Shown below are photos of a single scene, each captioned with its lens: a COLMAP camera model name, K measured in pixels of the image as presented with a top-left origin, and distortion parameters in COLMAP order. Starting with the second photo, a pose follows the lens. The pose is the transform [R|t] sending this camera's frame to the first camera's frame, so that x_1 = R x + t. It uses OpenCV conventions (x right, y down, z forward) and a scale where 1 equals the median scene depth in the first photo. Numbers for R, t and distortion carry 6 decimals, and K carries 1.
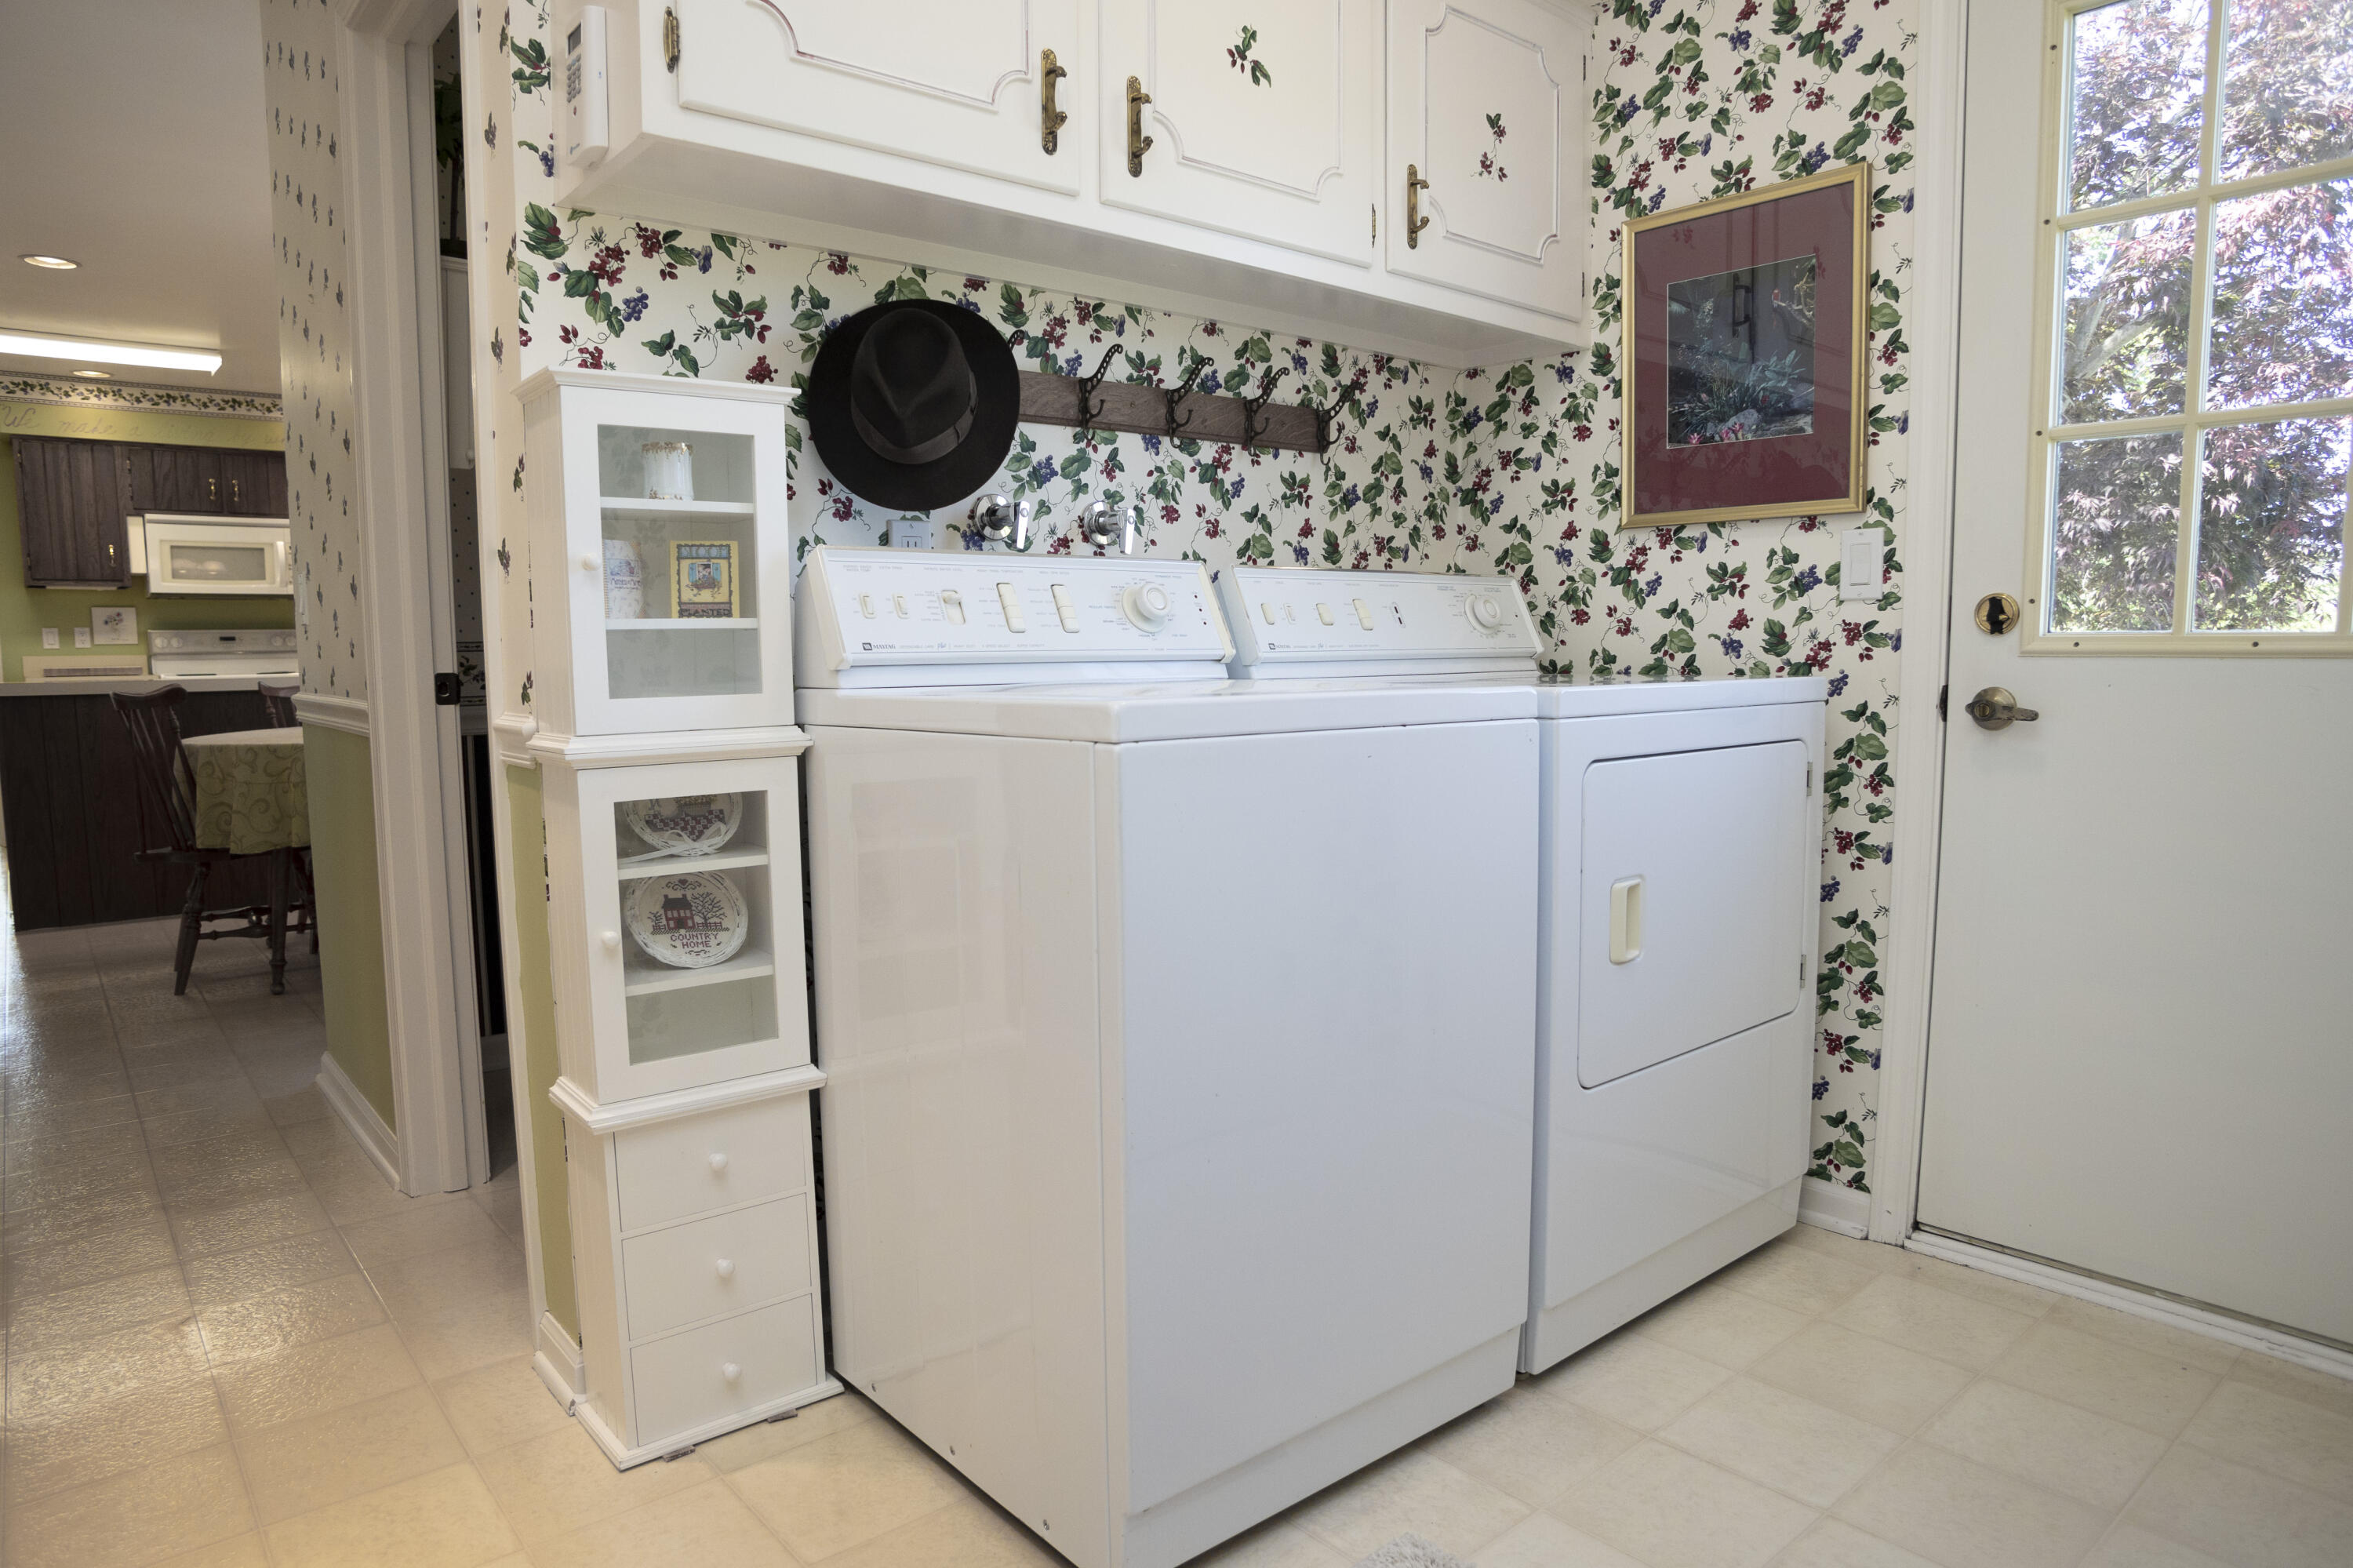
lens RADIAL K [[1416.0, 0, 1176.5], [0, 1416.0, 784.0], [0, 0, 1]] dist [-0.115602, 0.060379]
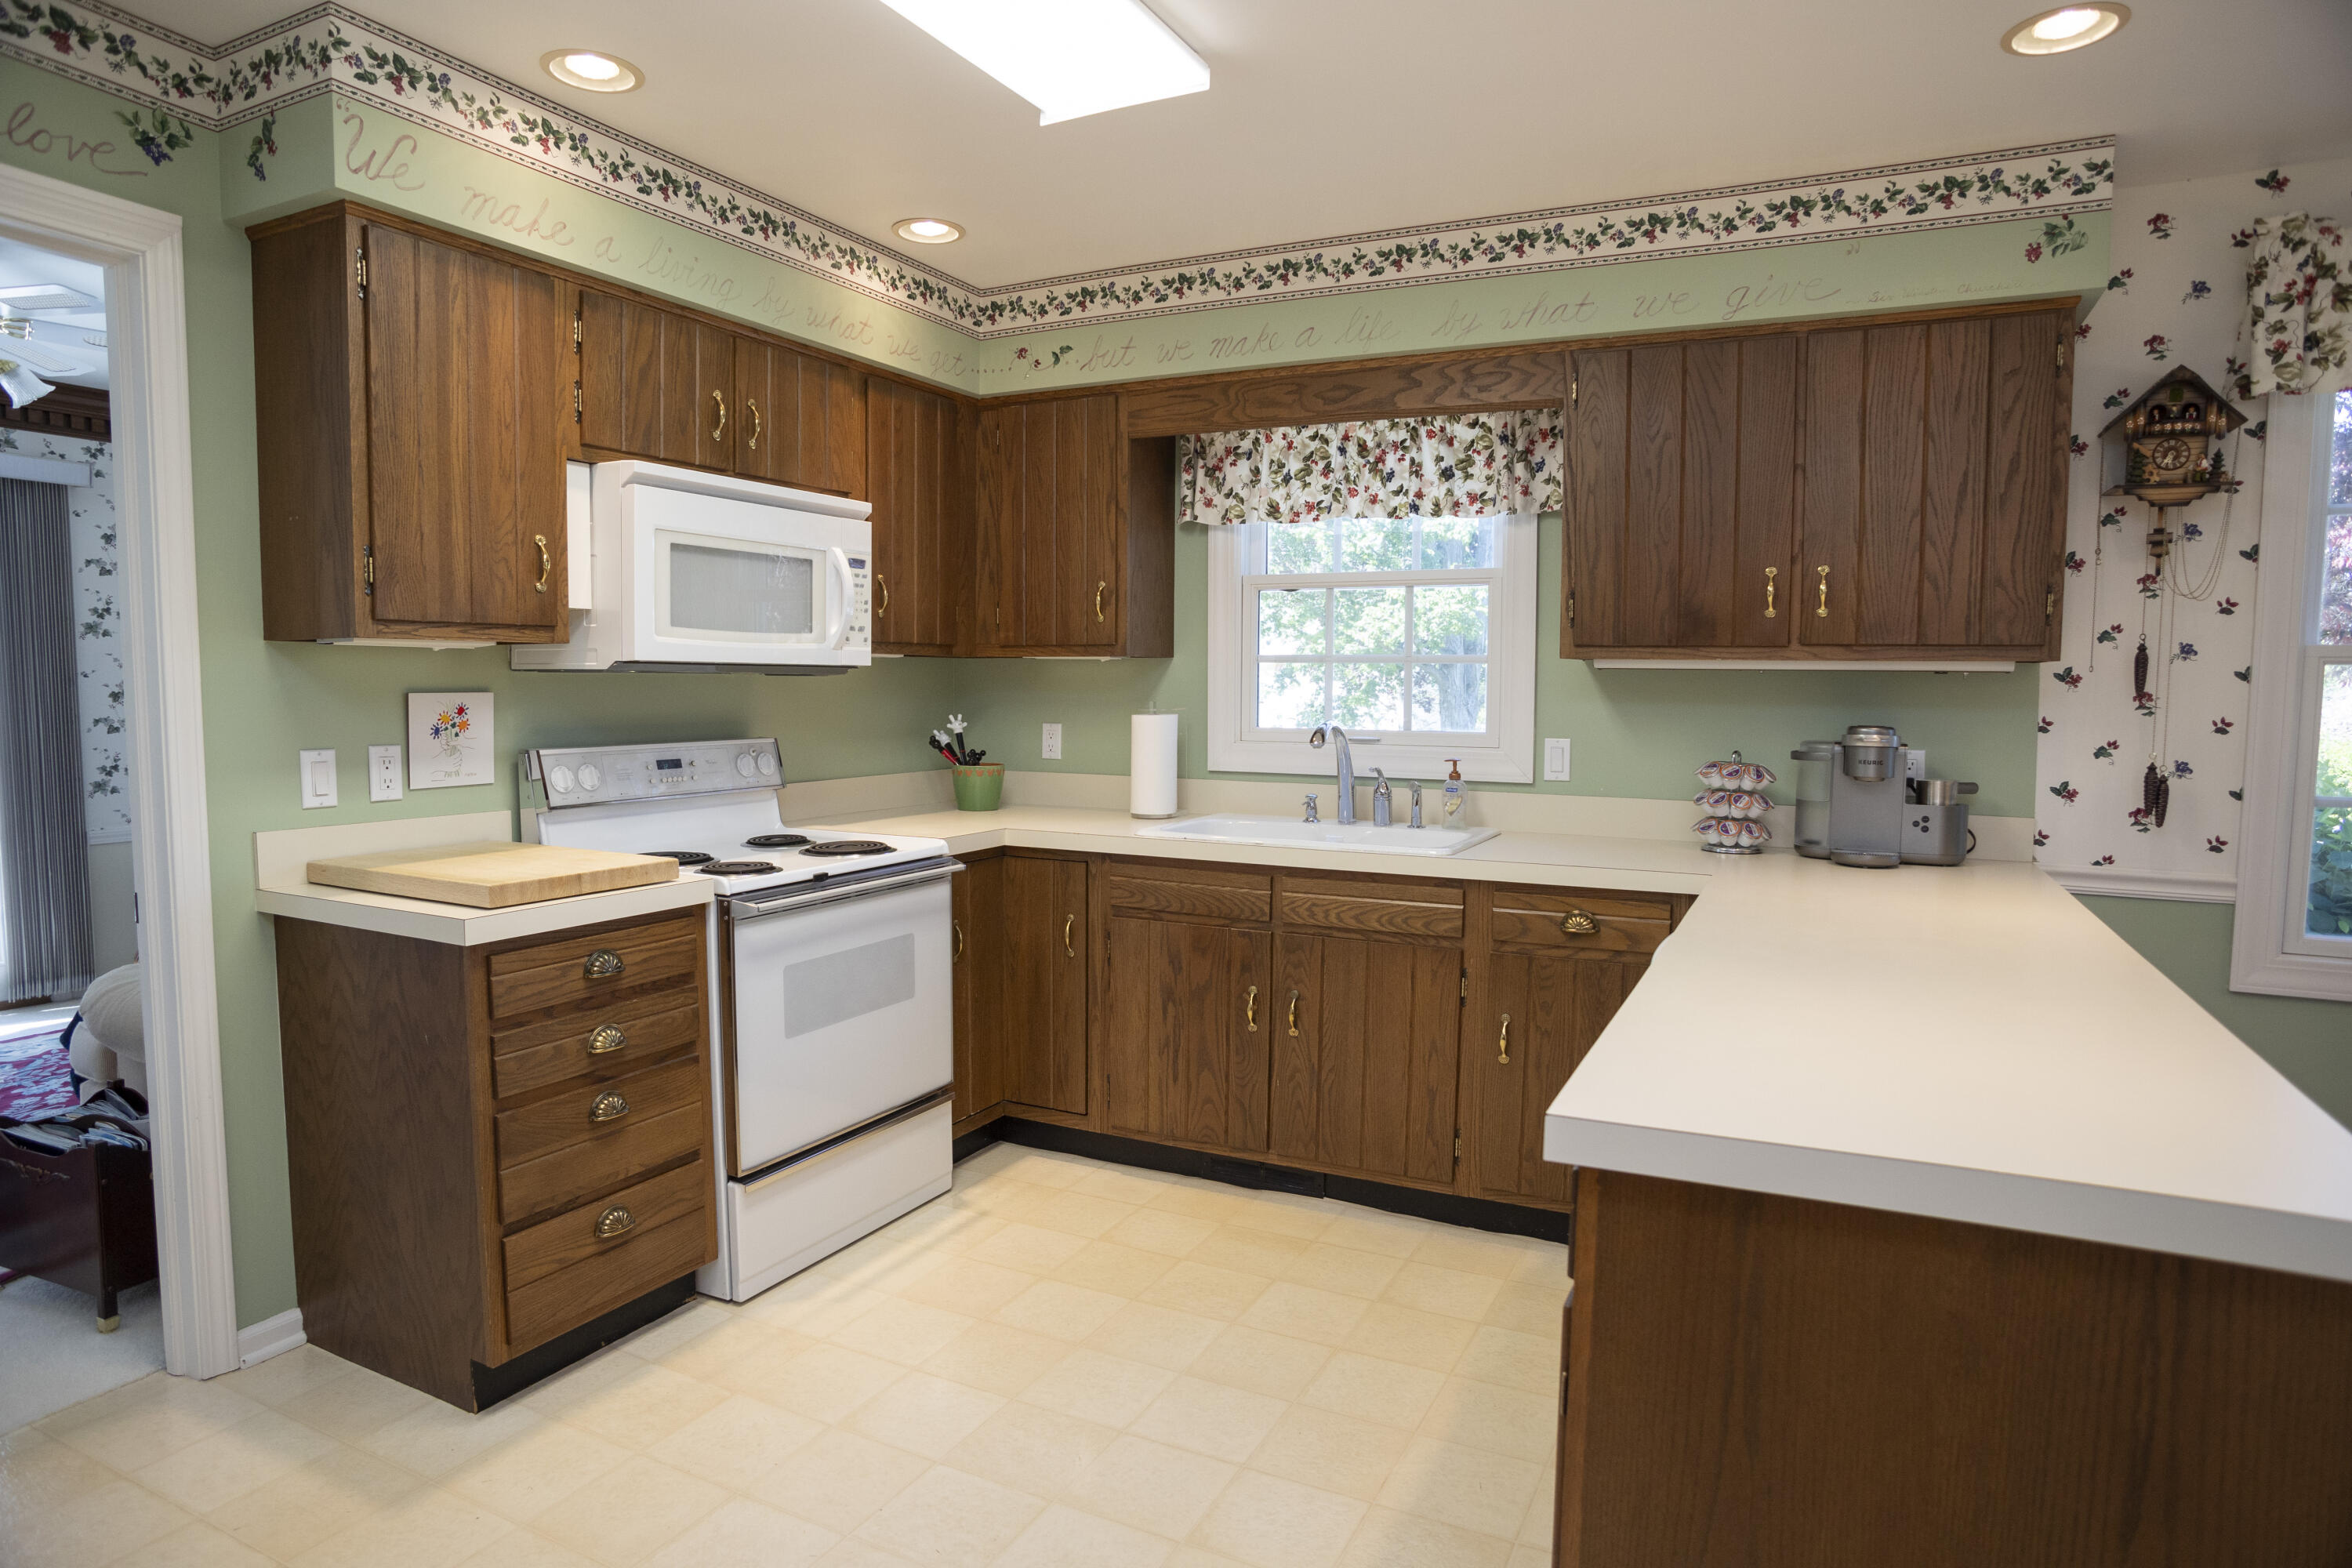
lens RADIAL K [[1348.6, 0, 1176.0], [0, 1348.6, 784.0], [0, 0, 1]] dist [-0.105174, 0.056343]
pose [[0.918865, -0.010856, 0.394423, -0.766080], [0.018165, 0.999725, -0.014803, -0.097761], [-0.394154, 0.020767, 0.918810, 0.584777]]
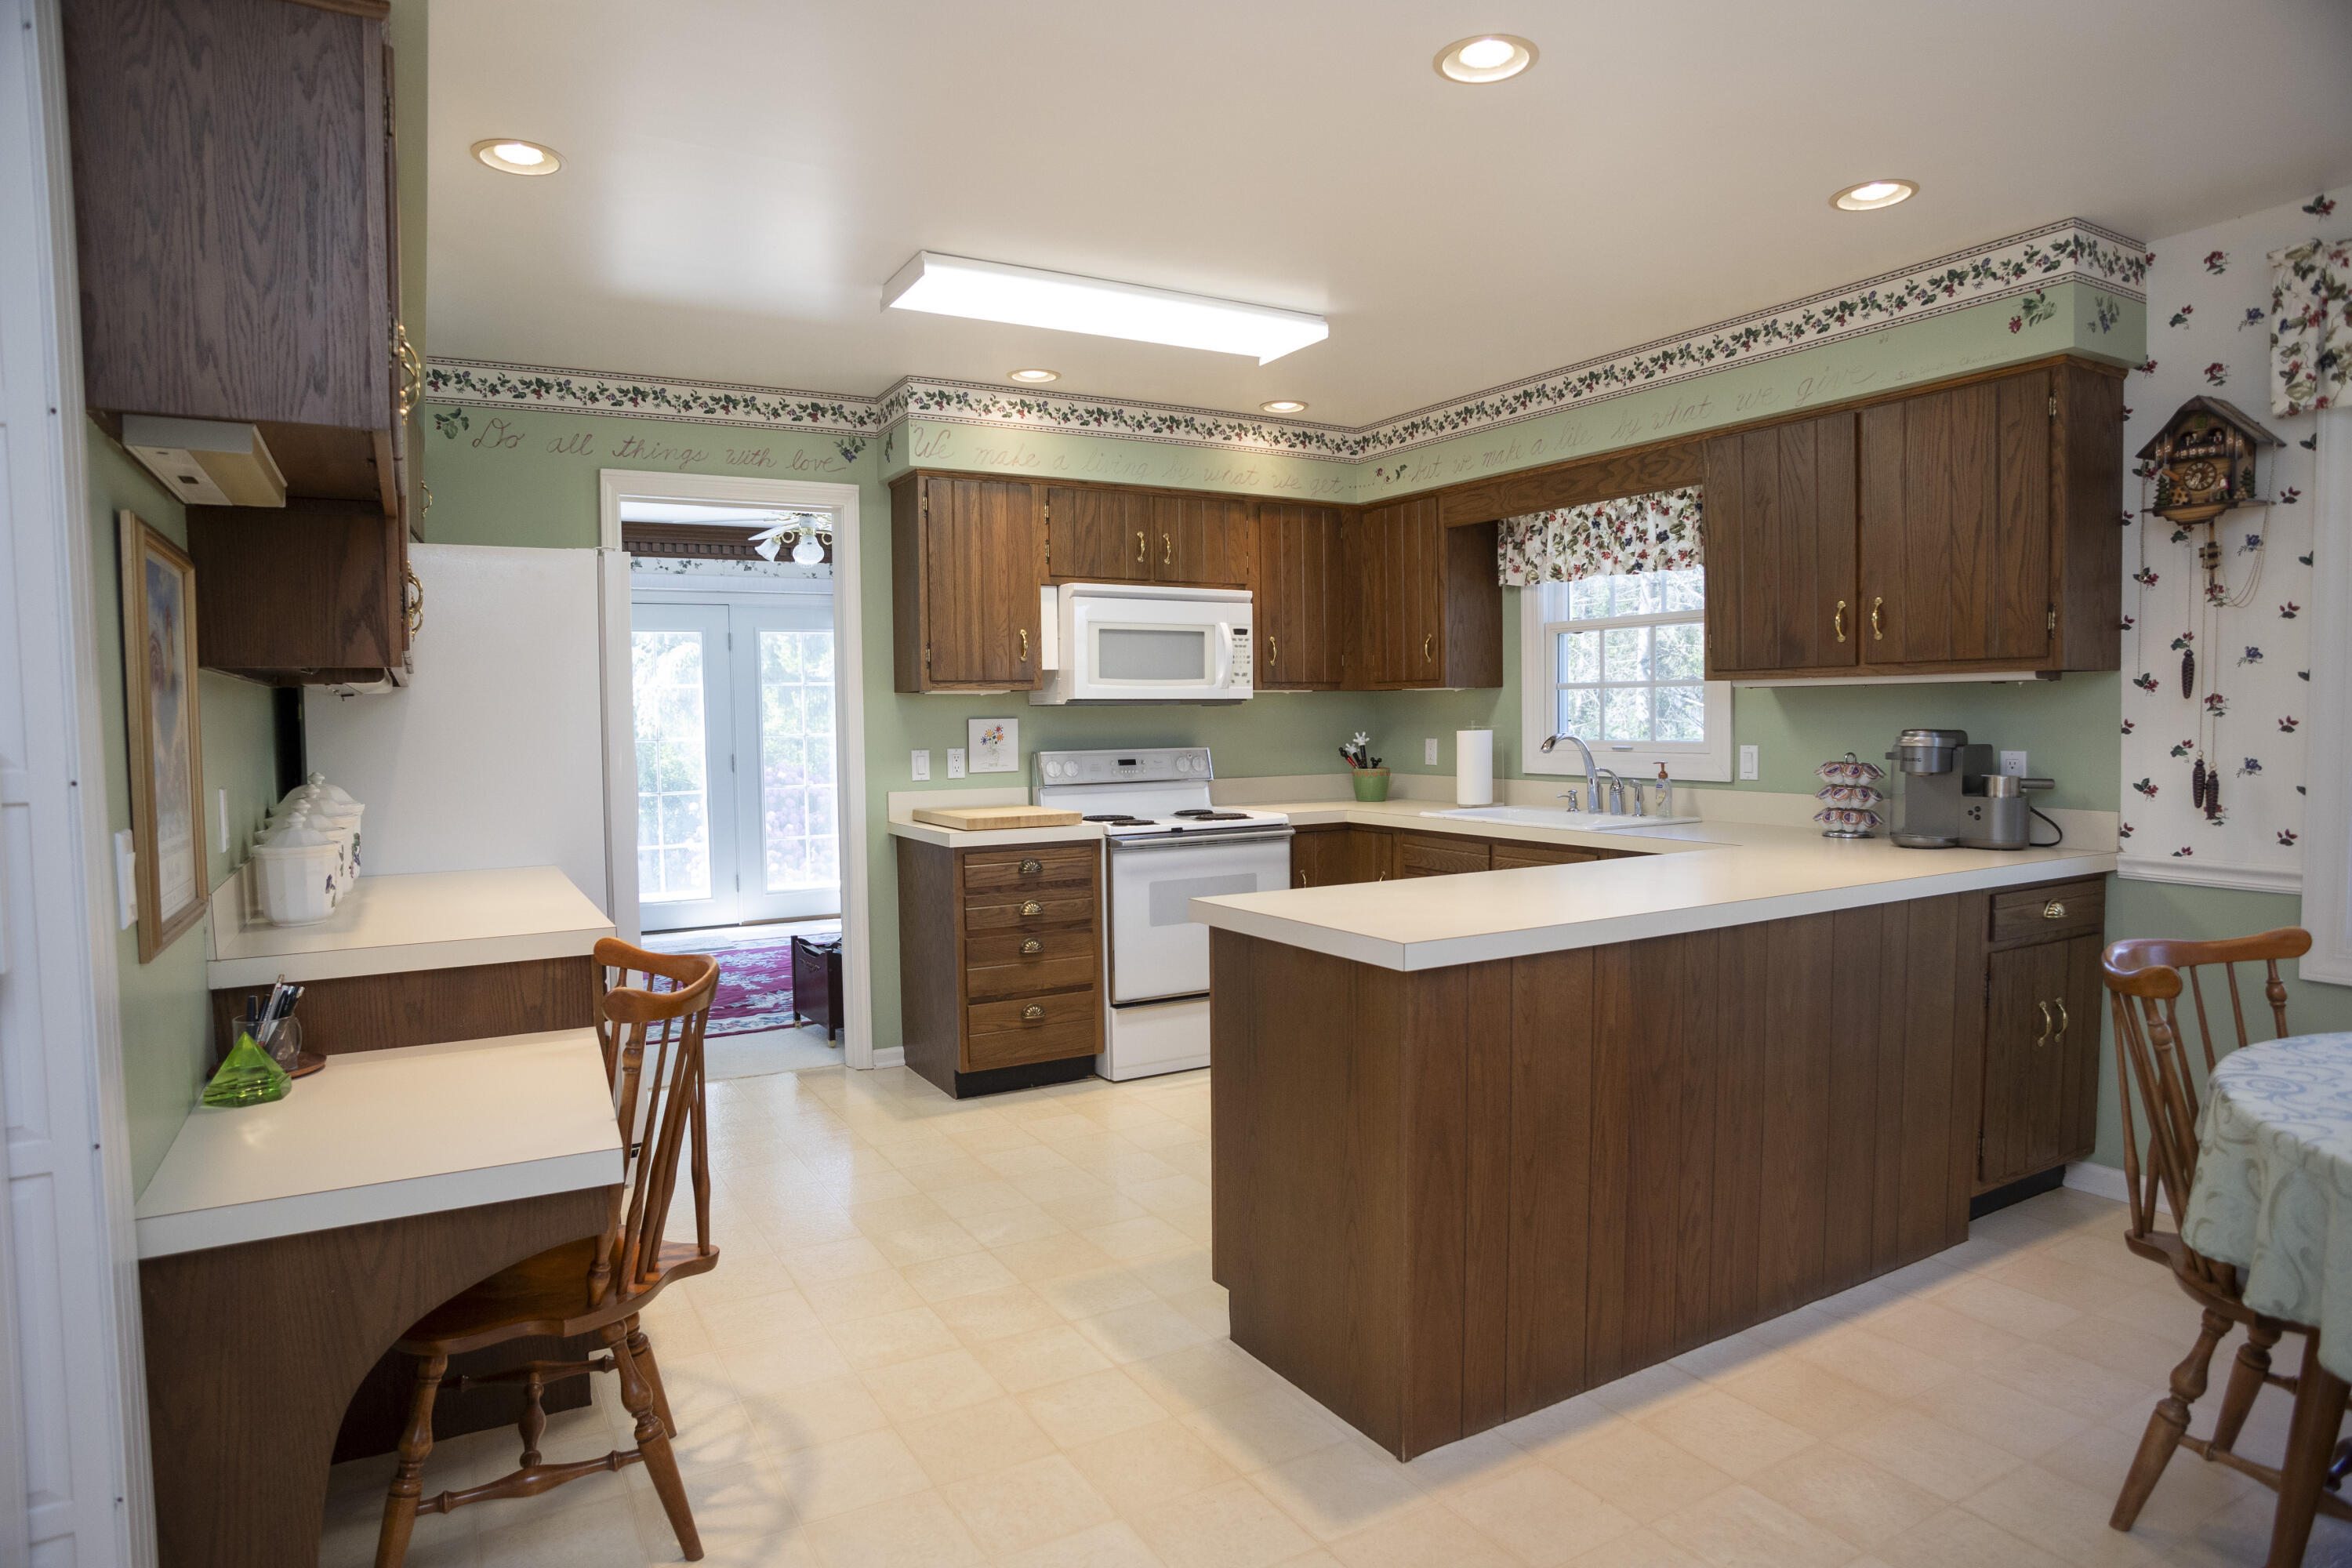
lens RADIAL K [[1332.2, 0, 1176.0], [0, 1332.2, 784.0], [0, 0, 1]] dist [-0.137042, 0.069211]
pose [[0.983988, 0.008965, -0.178011, -0.591123], [-0.016313, 0.999072, -0.039859, -0.074037], [0.177489, 0.042124, 0.983221, 0.358792]]
